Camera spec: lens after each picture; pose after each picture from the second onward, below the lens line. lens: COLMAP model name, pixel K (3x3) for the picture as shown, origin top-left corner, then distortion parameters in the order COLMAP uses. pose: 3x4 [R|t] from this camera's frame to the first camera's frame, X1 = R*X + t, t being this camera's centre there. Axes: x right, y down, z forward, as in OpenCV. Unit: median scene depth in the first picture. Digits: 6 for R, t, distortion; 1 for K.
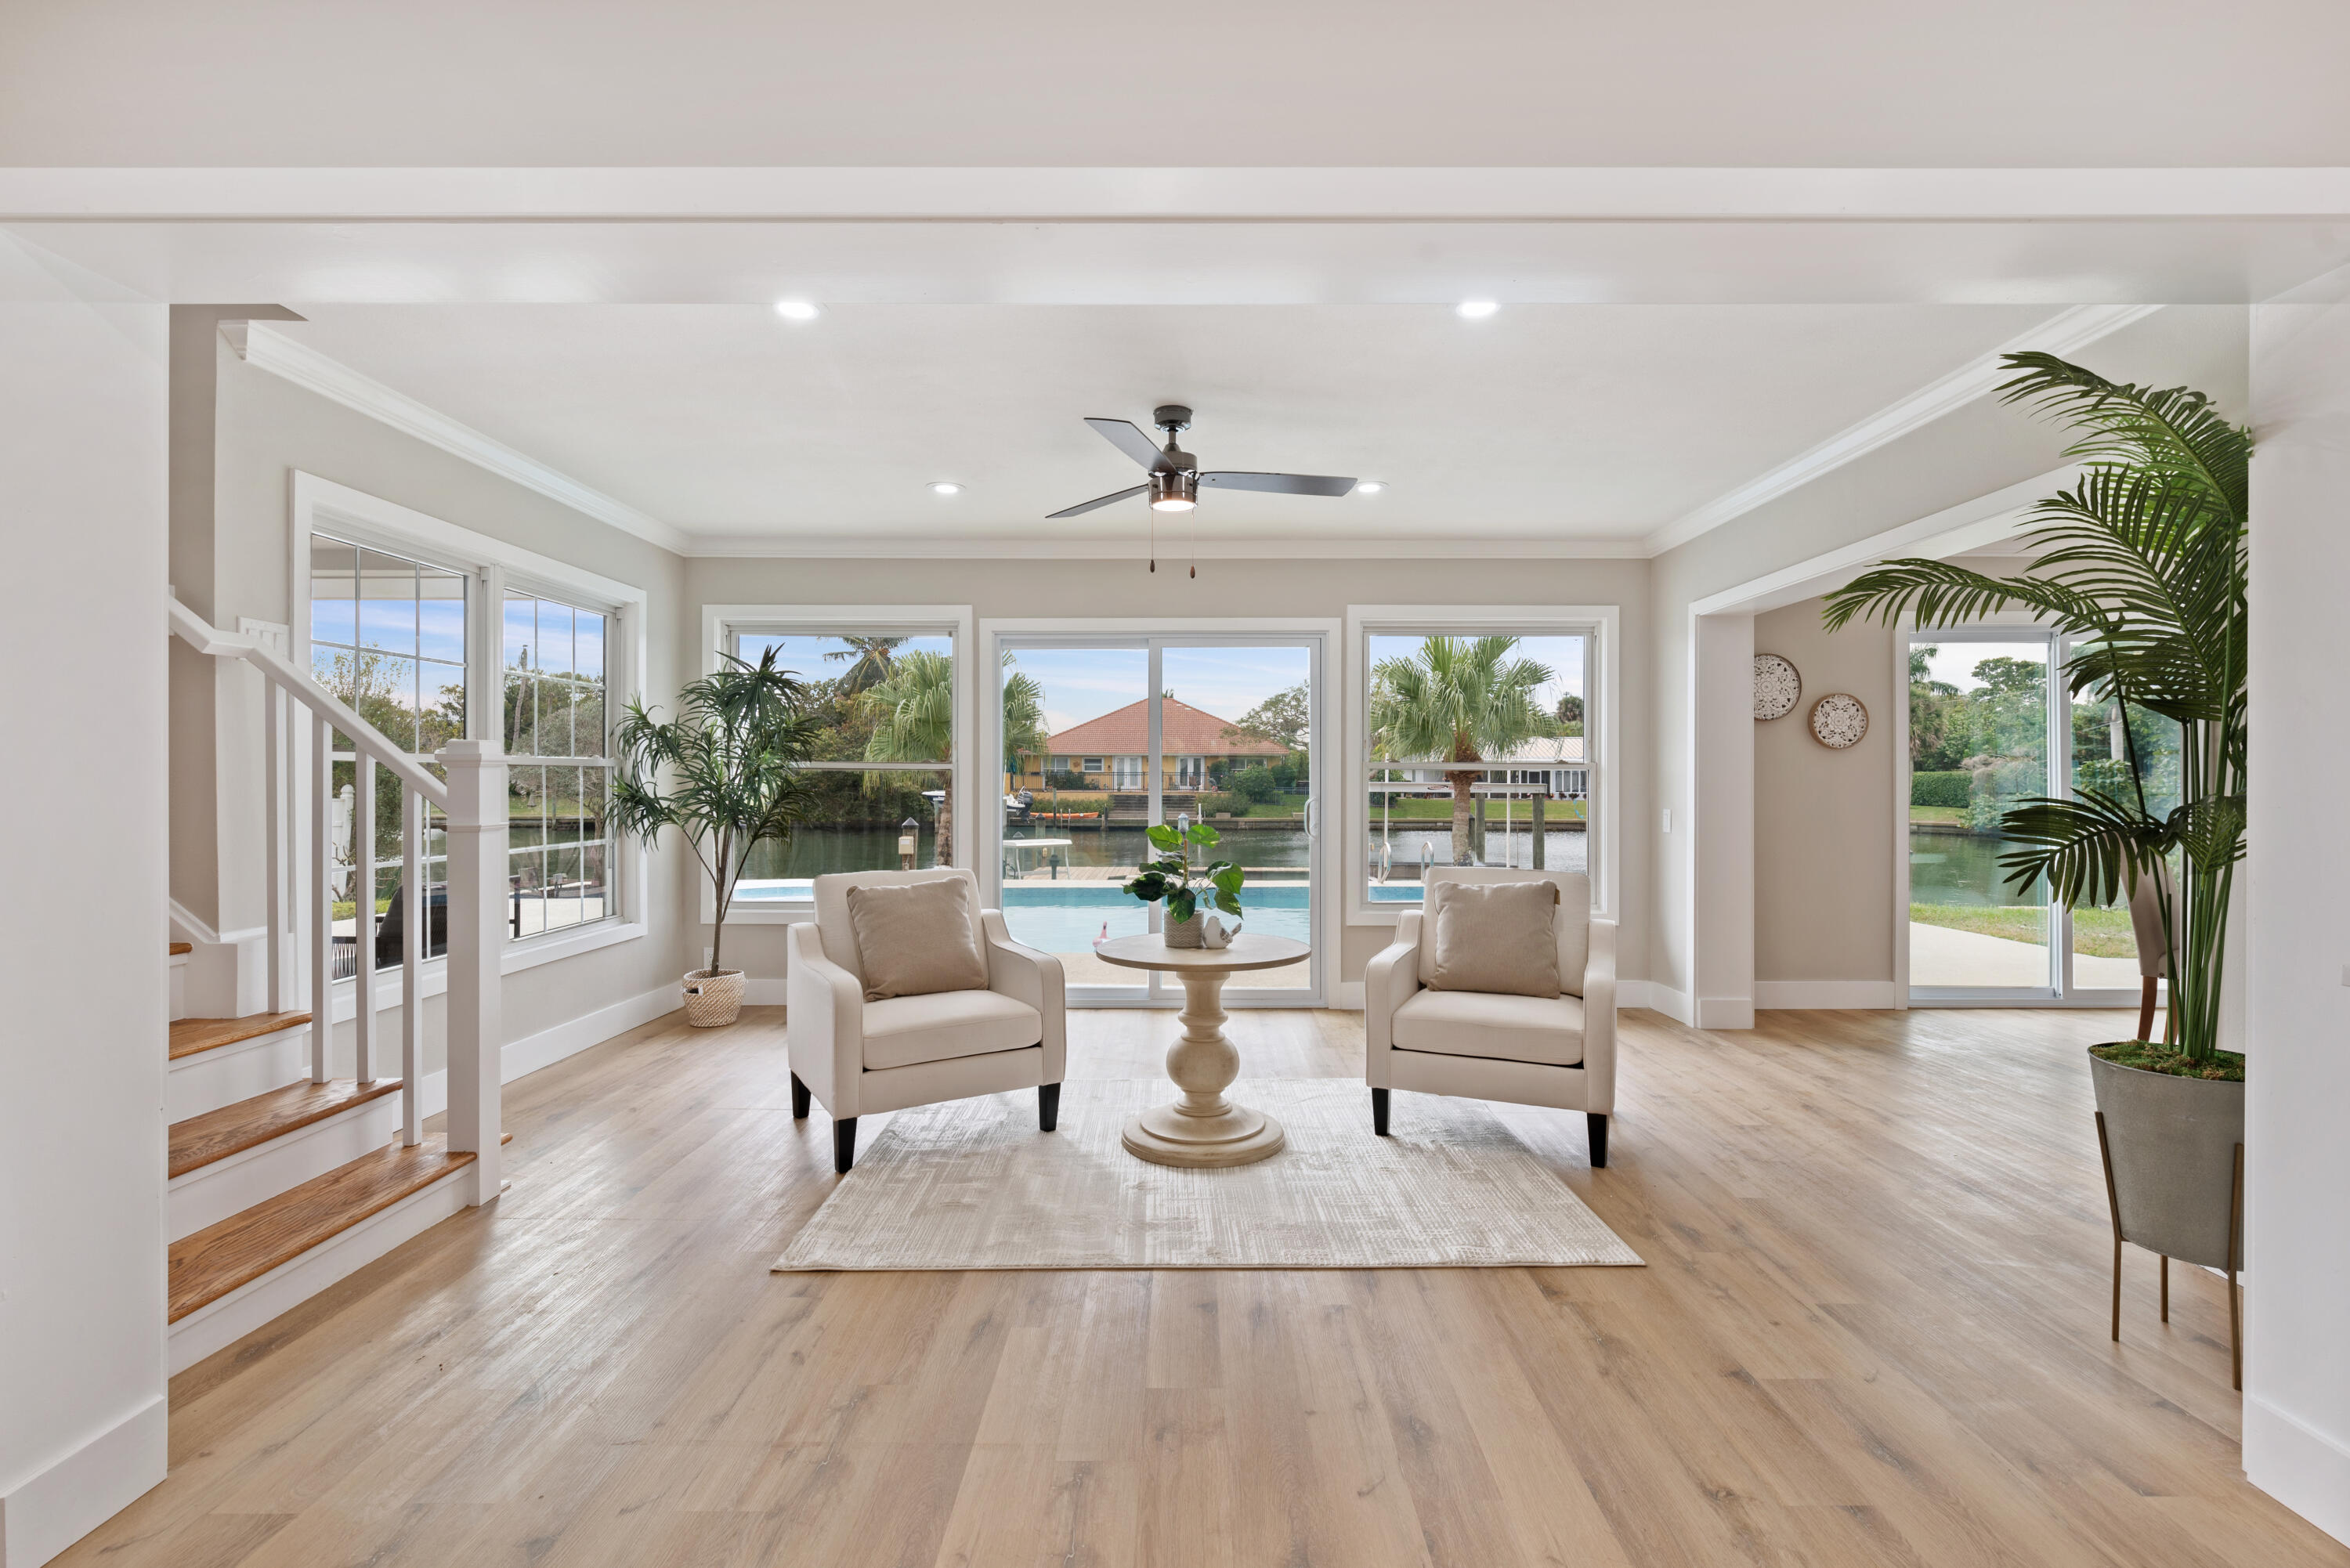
lens RADIAL K [[1001.7, 0, 1183.5], [0, 1001.7, 776.8], [0, 0, 1]] dist [0.001134, 0.000010]
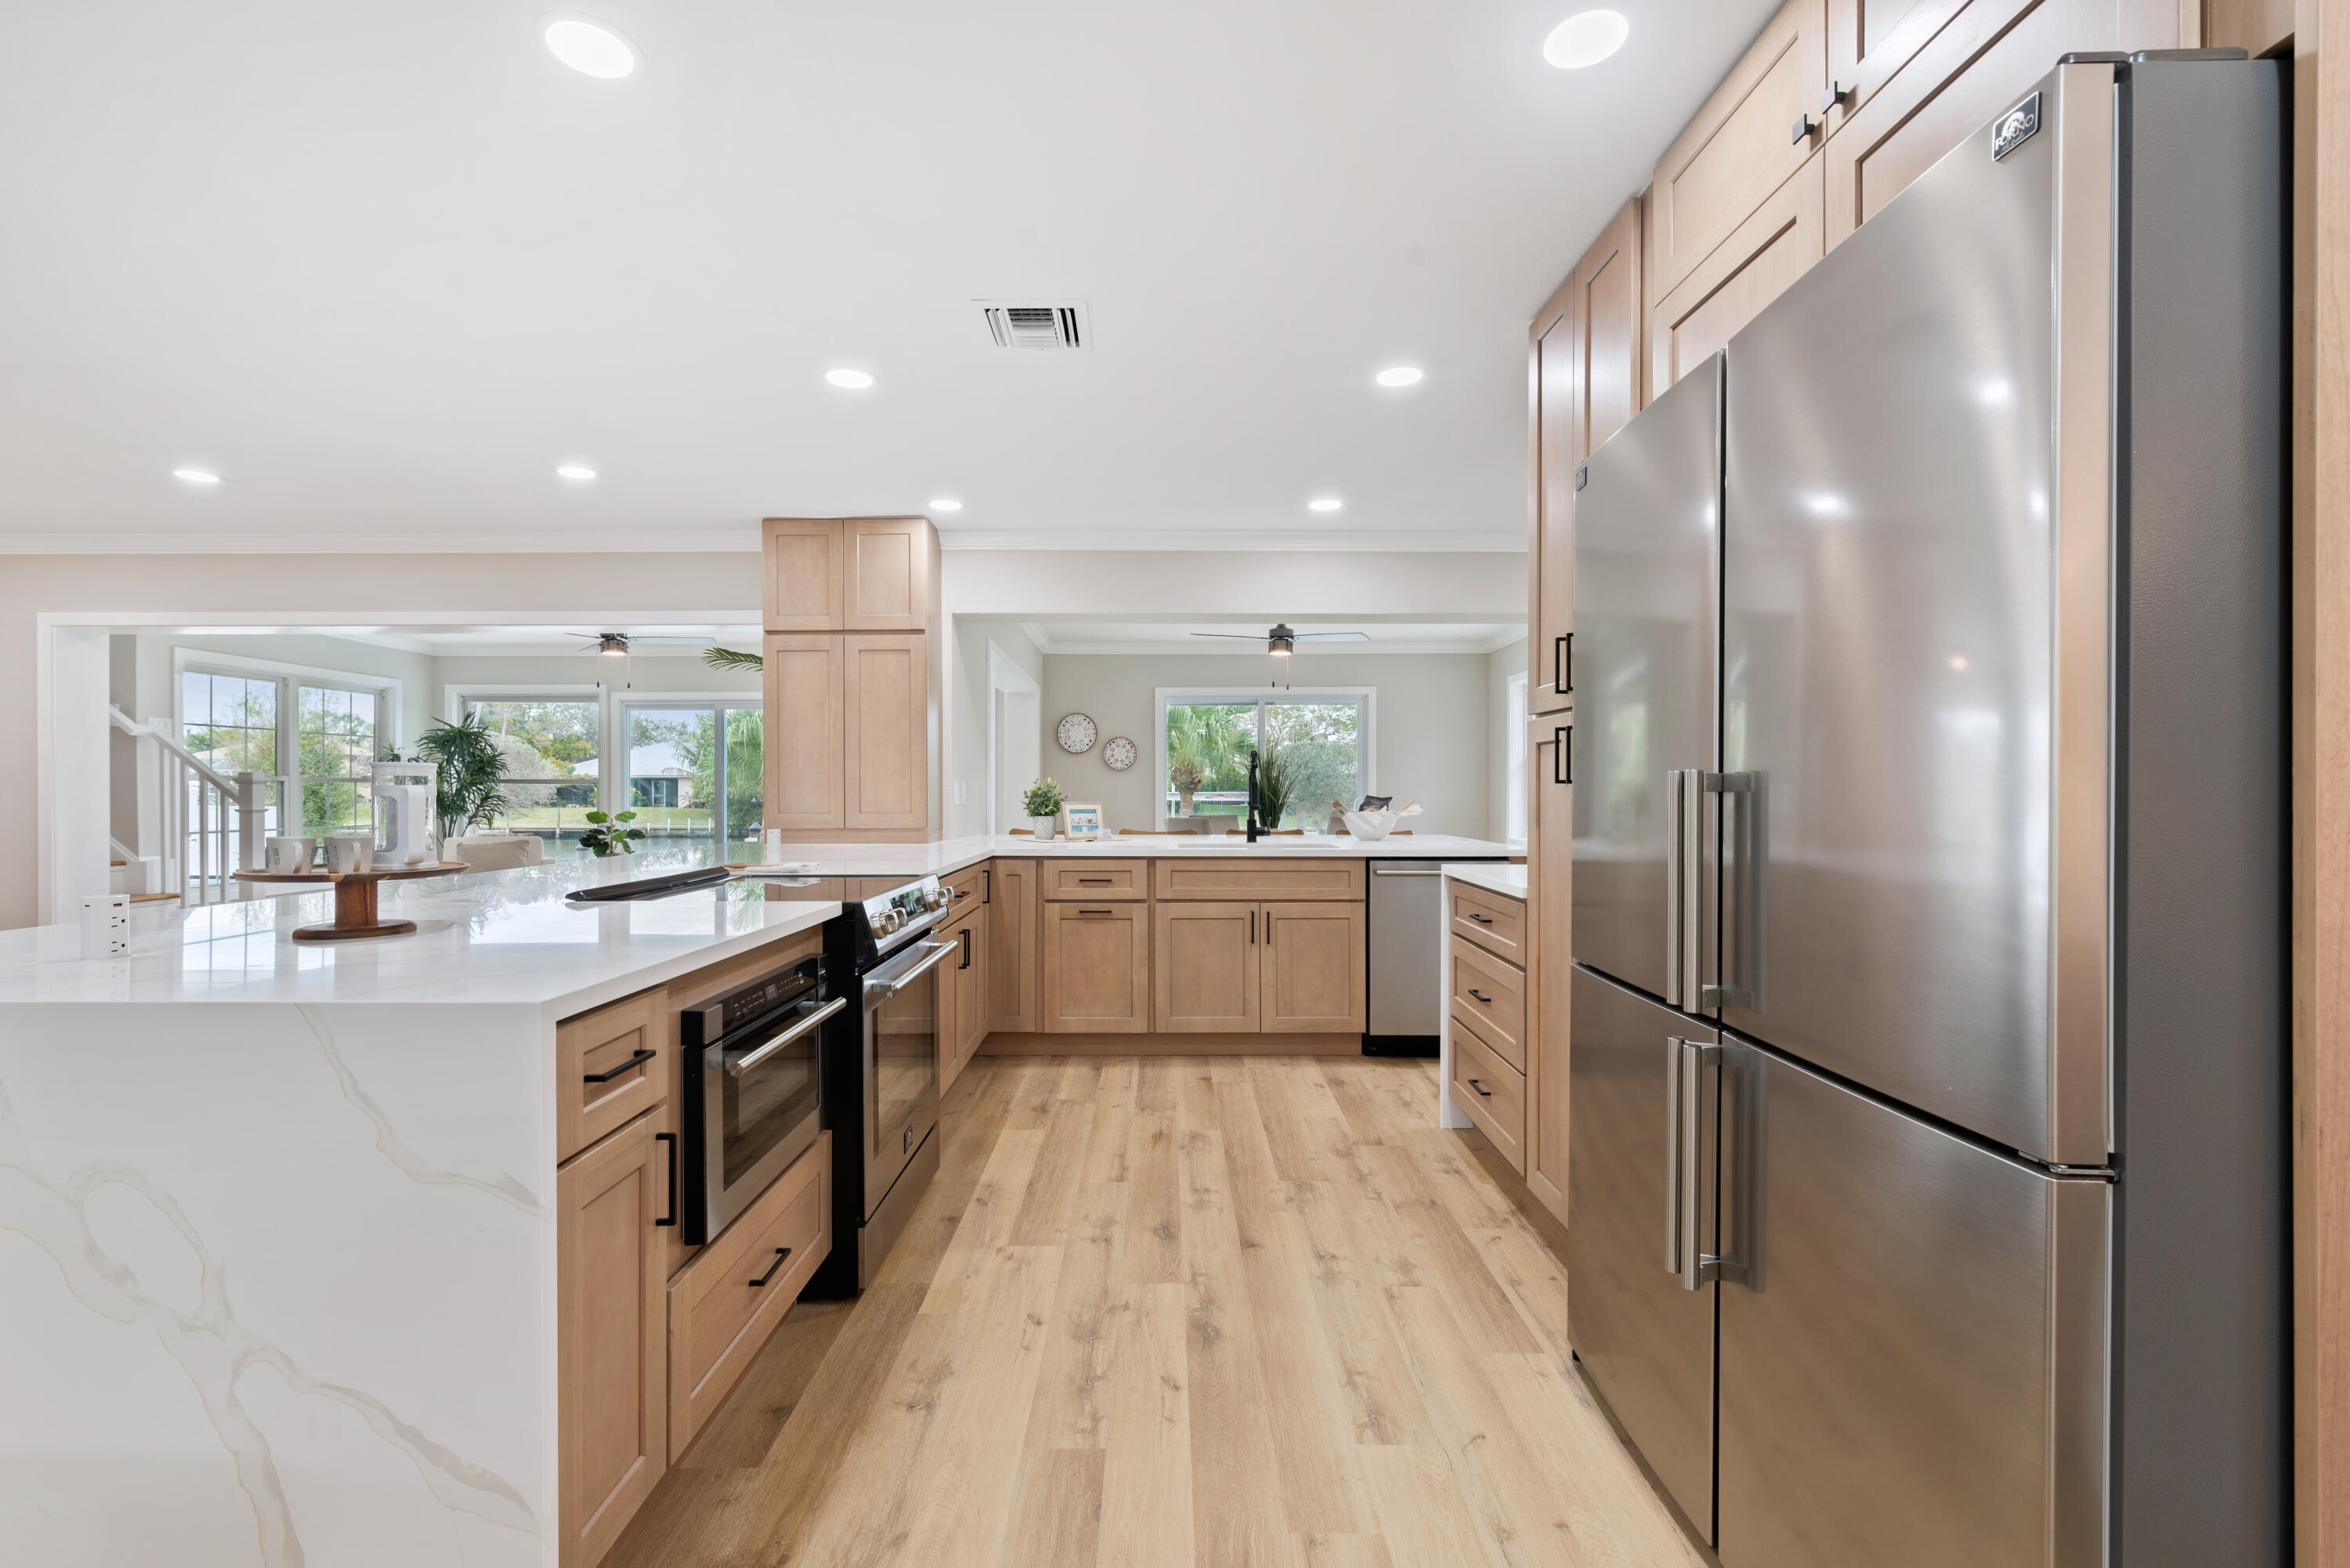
lens RADIAL K [[1017.7, 0, 1160.3], [0, 1017.7, 789.2], [0, 0, 1]] dist [-0.000035, -0.000158]
pose [[0.999976, -0.002536, -0.006438, 0.765254], [0.002543, 0.999996, 0.001049, 0.002040], [0.006436, -0.001065, 0.999979, -0.722203]]
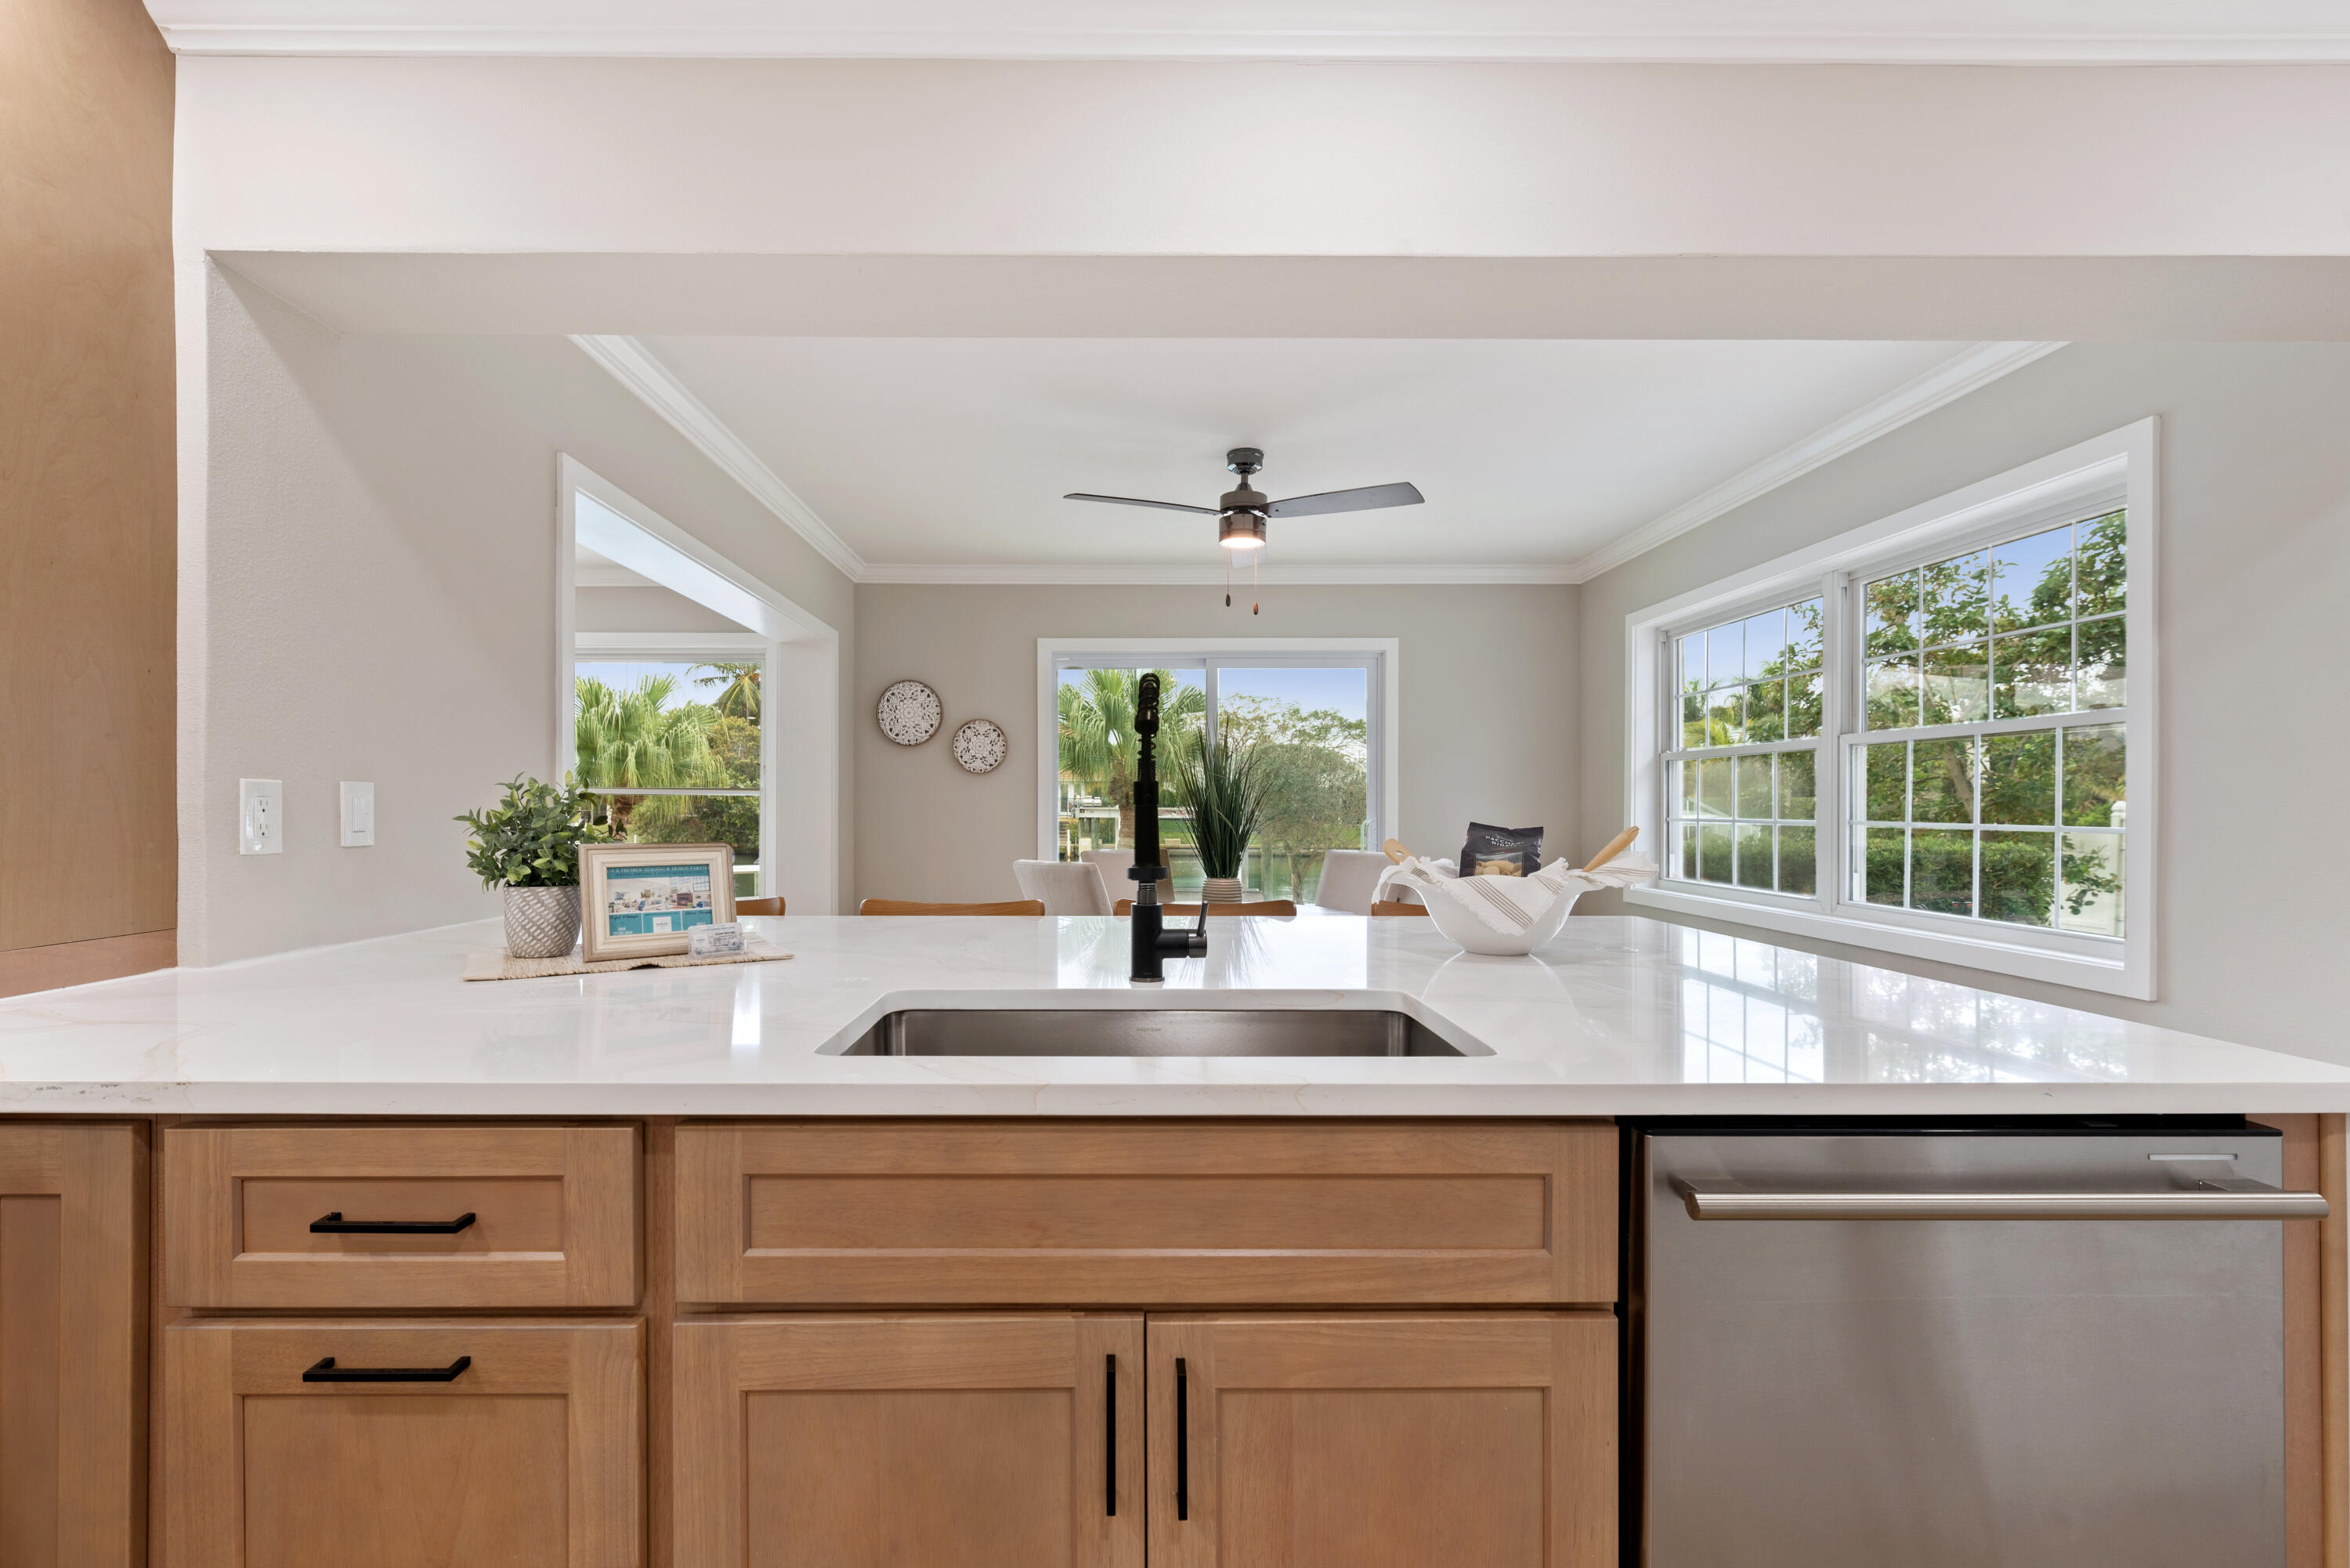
lens RADIAL K [[1015.8, 0, 1135.1], [0, 1015.8, 807.9], [0, 0, 1]] dist [-0.000142, 0.000044]
pose [[0.999986, -0.000986, 0.005241, 0.843072], [0.000962, 0.999990, 0.004450, 0.002432], [-0.005245, -0.004445, 0.999976, -0.032034]]
